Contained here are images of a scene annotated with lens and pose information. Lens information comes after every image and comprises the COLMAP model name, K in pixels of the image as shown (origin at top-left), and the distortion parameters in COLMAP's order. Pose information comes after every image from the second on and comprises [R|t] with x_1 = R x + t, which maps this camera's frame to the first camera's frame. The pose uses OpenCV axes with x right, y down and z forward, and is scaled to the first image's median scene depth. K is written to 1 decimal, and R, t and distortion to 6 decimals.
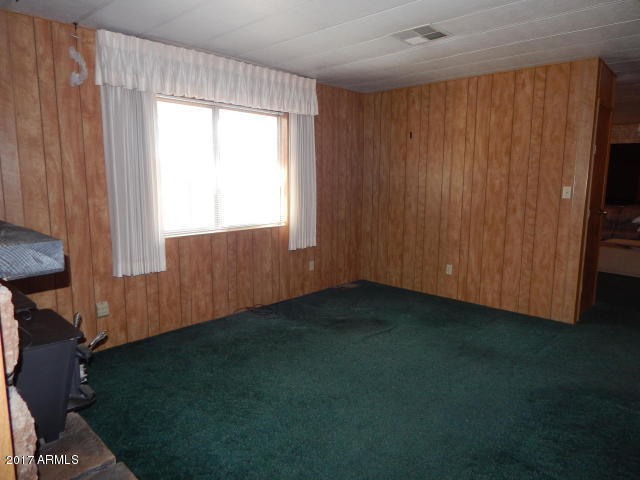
lens RADIAL K [[423.6, 0, 322.9], [0, 423.6, 239.1], [0, 0, 1]] dist [0.000007, 0.001736]
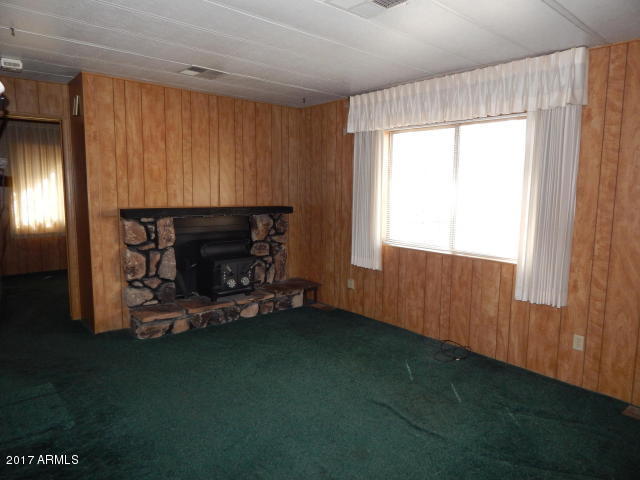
lens RADIAL K [[423.6, 0, 326.4], [0, 423.6, 239.4], [0, 0, 1]] dist [0.000007, 0.001736]
pose [[-0.091479, 0.108570, -0.989871, 0.724008], [-0.168920, 0.977941, 0.122872, -0.118645], [0.981375, 0.178449, -0.071122, 0.778976]]
